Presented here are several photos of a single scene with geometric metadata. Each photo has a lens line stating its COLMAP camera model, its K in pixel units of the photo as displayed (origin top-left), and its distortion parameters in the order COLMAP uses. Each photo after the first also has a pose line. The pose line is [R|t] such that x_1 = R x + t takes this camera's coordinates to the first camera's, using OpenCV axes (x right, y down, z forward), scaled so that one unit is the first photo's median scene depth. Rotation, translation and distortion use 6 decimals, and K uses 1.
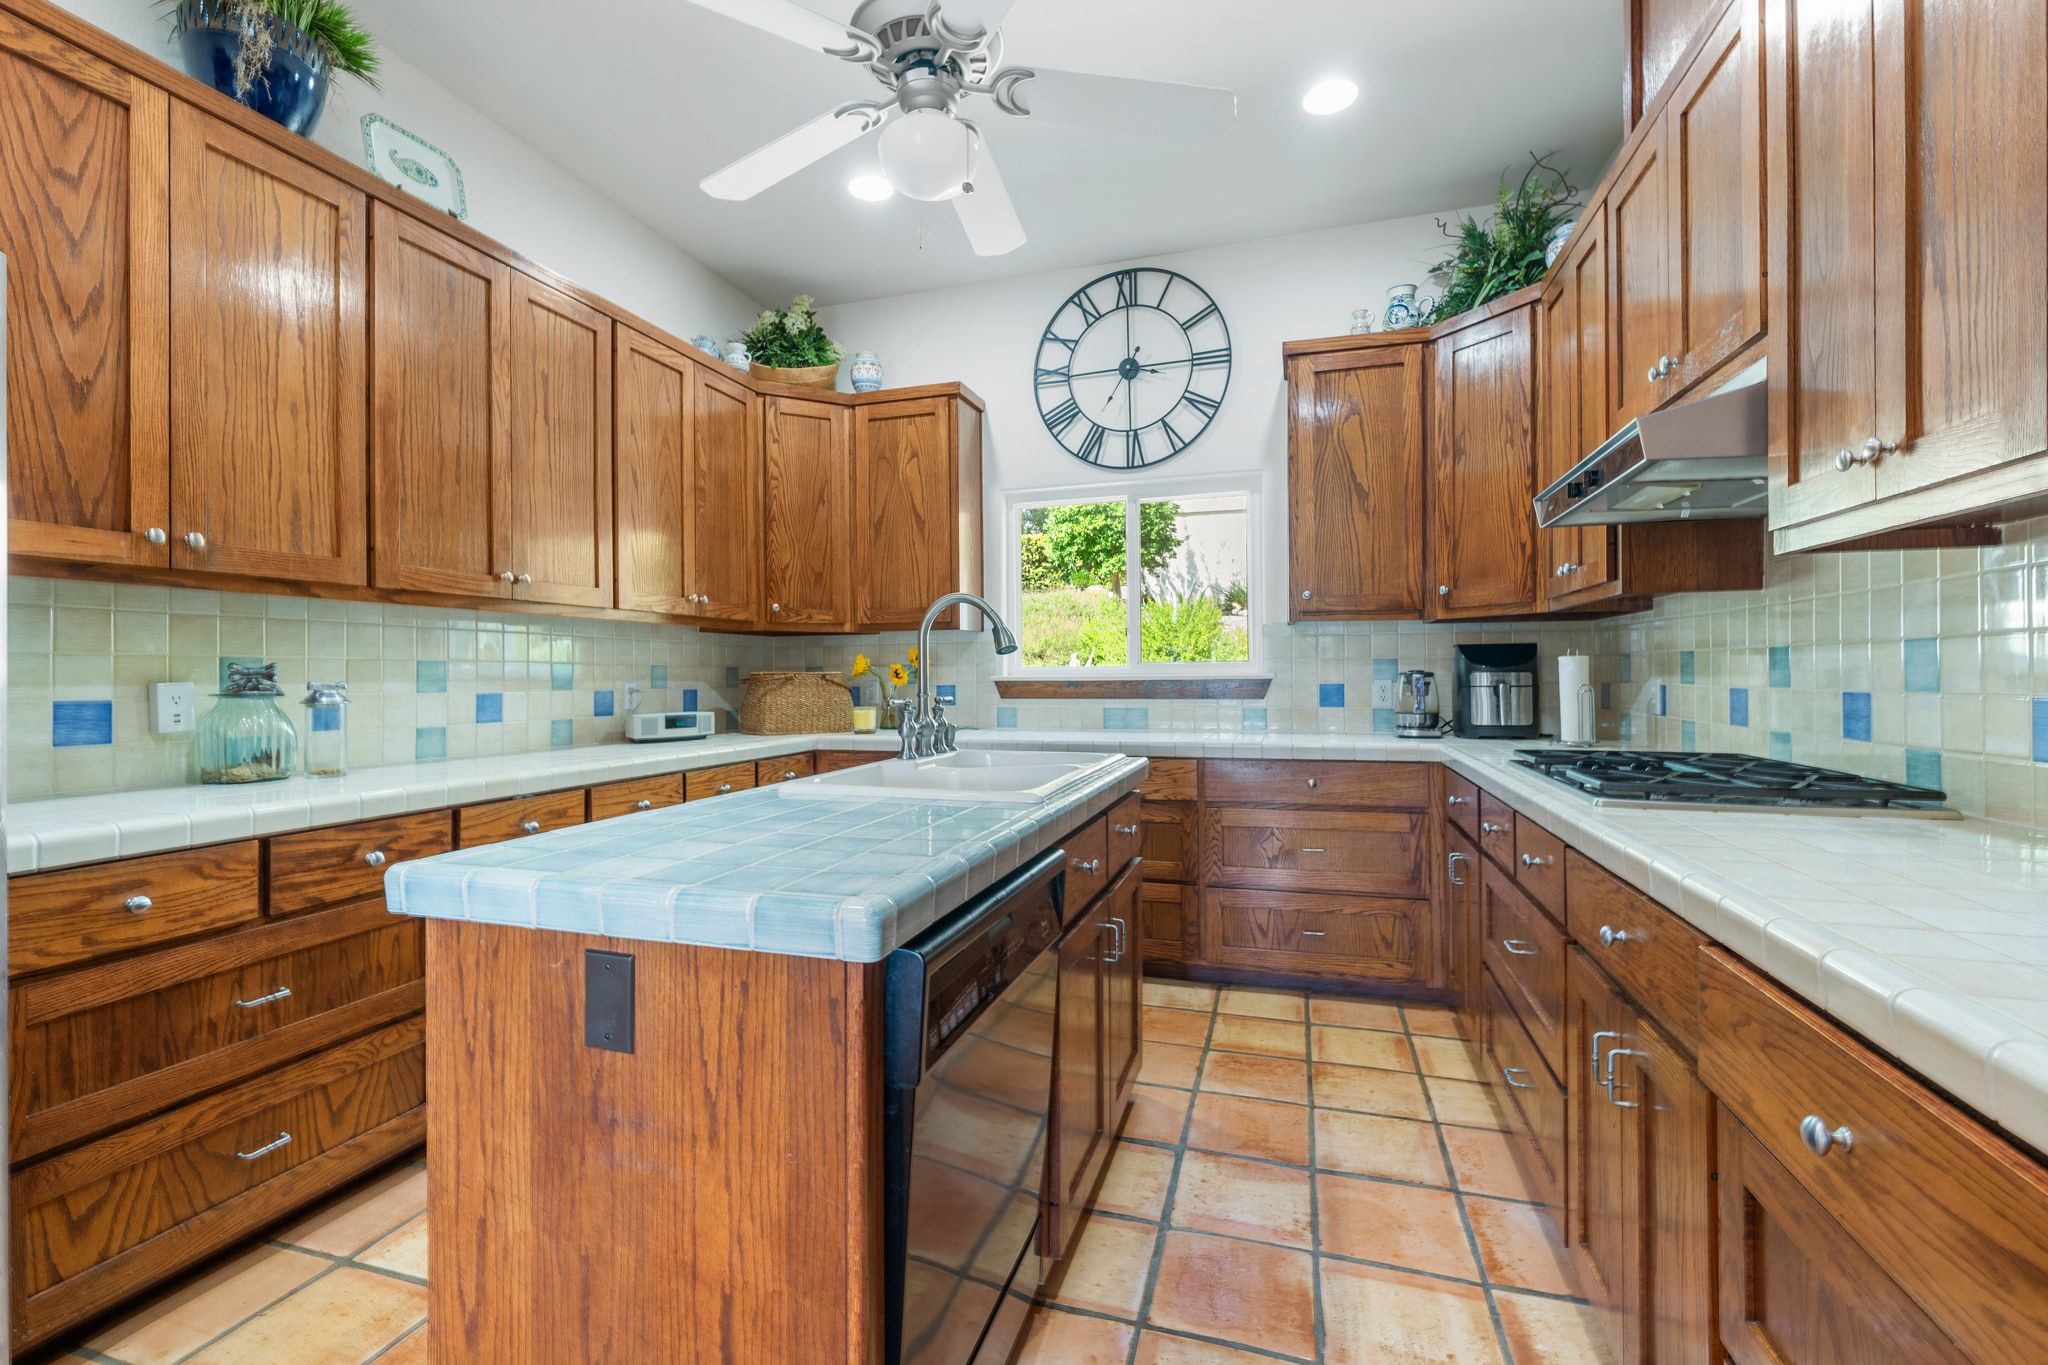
lens RADIAL K [[821.6, 0, 1030.2], [0, 821.6, 675.9], [0, 0, 1]] dist [-0.001184, 0.000507]
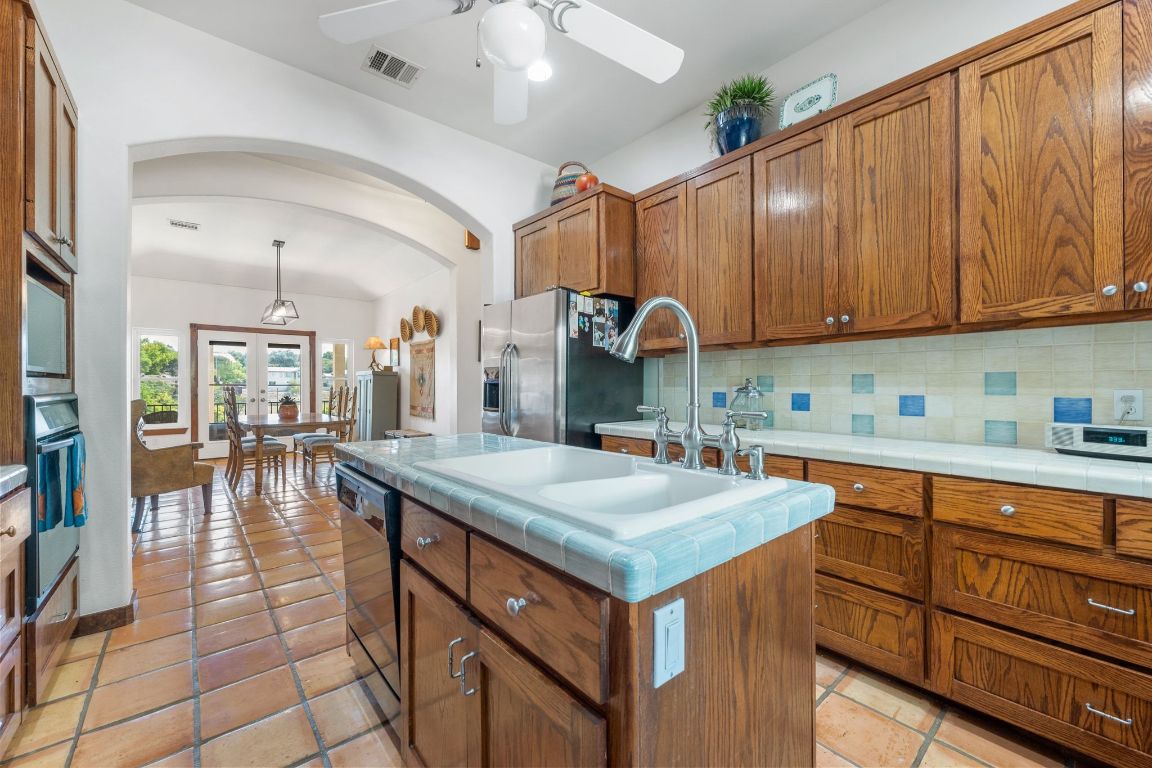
lens RADIAL K [[462.2, 0, 576.0], [0, 462.2, 384.2], [0, 0, 1]] dist [-0.001184, 0.000507]
pose [[-0.526950, 0.006014, -0.849875, 0.358388], [0.005220, 0.999979, 0.003840, -0.004469], [0.849880, -0.002413, -0.526970, 1.018719]]
